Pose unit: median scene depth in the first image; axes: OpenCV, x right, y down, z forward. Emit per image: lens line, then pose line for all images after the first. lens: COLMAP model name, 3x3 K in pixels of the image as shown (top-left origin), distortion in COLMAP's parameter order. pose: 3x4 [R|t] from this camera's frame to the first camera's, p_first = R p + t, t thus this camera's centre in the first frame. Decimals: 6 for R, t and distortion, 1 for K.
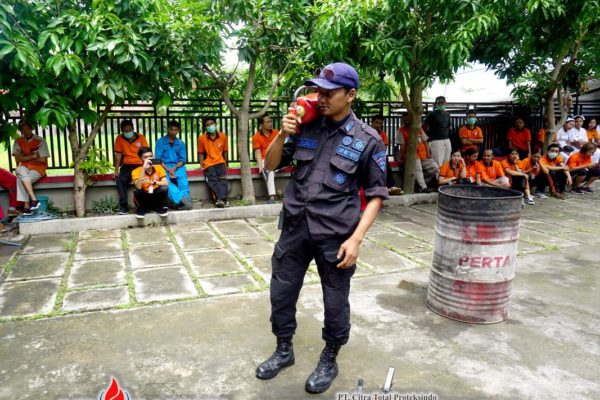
lens RADIAL K [[463.6, 0, 249.0], [0, 463.6, 198.4], [0, 0, 1]] dist [-0.009940, -0.002497]
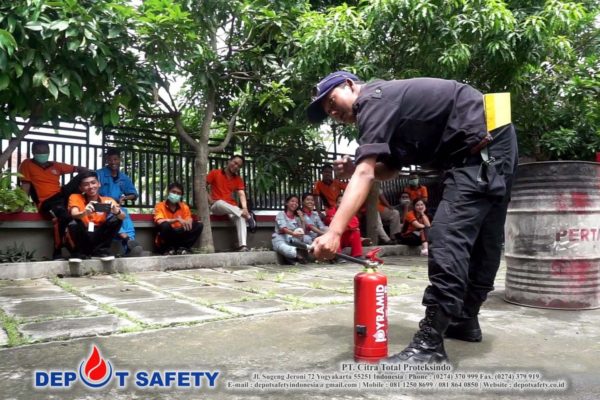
lens RADIAL K [[499.1, 0, 287.4], [0, 499.1, 196.5], [0, 0, 1]] dist [-0.009627, -0.004756]
pose [[0.945053, 0.023012, 0.326107, -0.283115], [0.053175, 0.973415, -0.222792, 0.209485], [-0.322564, 0.227891, 0.918705, 0.245236]]
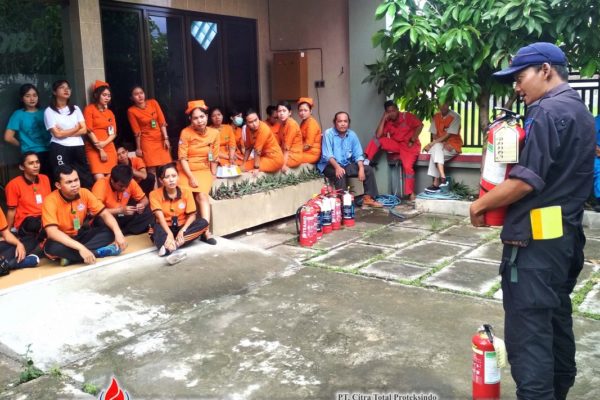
lens RADIAL K [[577.9, 0, 260.1], [0, 577.9, 201.6], [0, 0, 1]] dist [-0.017374, -0.012904]
pose [[0.545888, 0.133834, -0.827100, 0.564335], [-0.109536, 0.990087, 0.087913, -0.019697], [0.830667, 0.042606, 0.555137, 0.015601]]
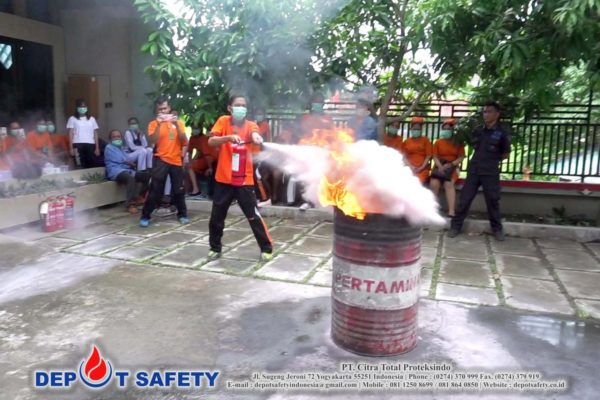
lens RADIAL K [[499.1, 0, 287.4], [0, 499.1, 196.5], [0, 0, 1]] dist [-0.009627, -0.004756]
pose [[0.789076, 0.111818, -0.604033, 0.852441], [-0.127096, 0.991735, 0.017558, -0.025053], [0.601004, 0.062916, 0.796766, 0.117824]]
